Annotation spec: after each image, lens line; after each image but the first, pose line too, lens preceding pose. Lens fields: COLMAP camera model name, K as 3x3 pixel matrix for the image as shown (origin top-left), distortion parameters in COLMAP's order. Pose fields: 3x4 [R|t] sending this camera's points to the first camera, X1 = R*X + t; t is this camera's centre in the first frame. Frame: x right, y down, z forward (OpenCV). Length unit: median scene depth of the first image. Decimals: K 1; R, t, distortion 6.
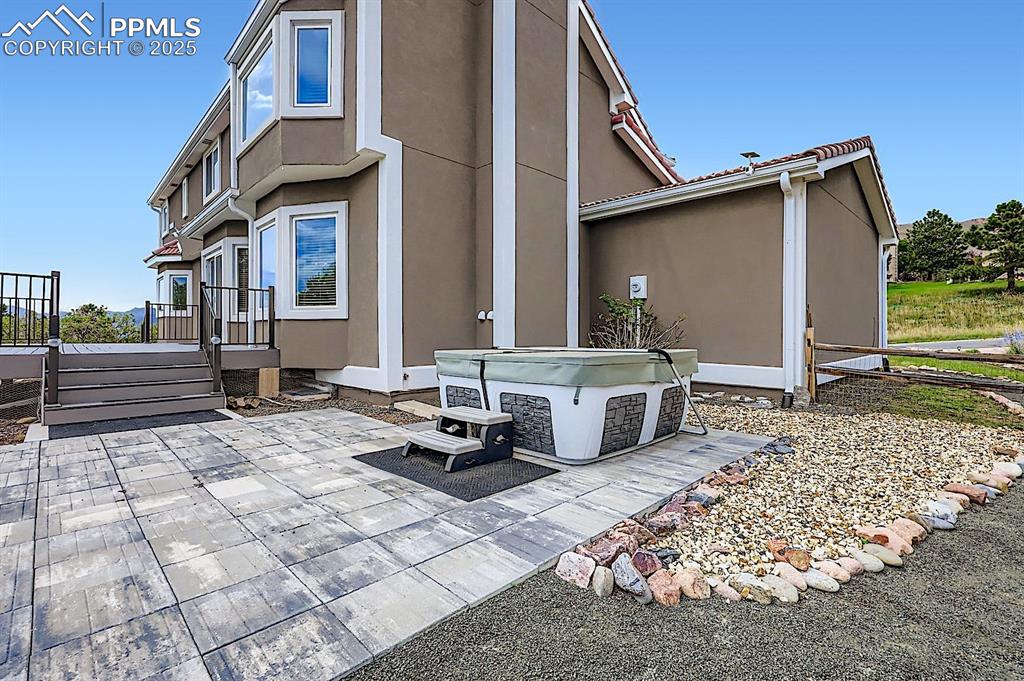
lens RADIAL K [[468.6, 0, 512.0], [0, 468.6, 328.1], [0, 0, 1]] dist [0.000928, 0.000092]
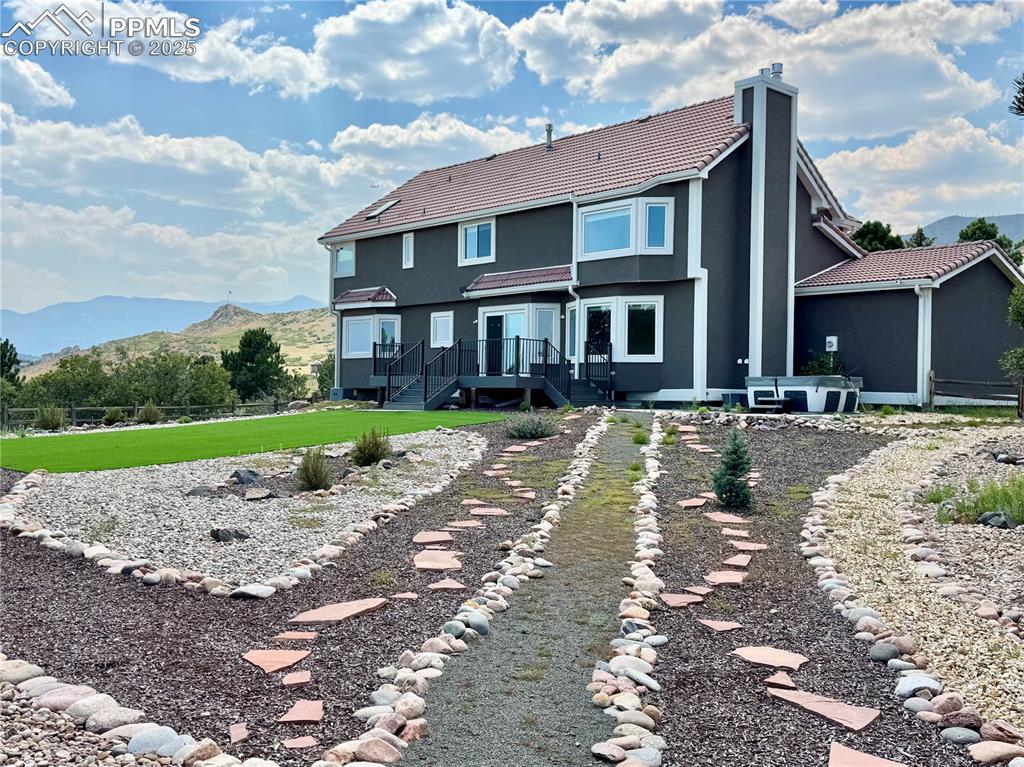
lens RADIAL K [[1003.0, 0, 512.0], [0, 1003.0, 383.5], [0, 0, 1]] dist [0.058249, -0.004432]
pose [[0.999825, 0.012944, -0.013537, -0.910001], [-0.013004, 0.999906, -0.004339, 0.086281], [0.013480, 0.004514, 0.999899, -2.881526]]
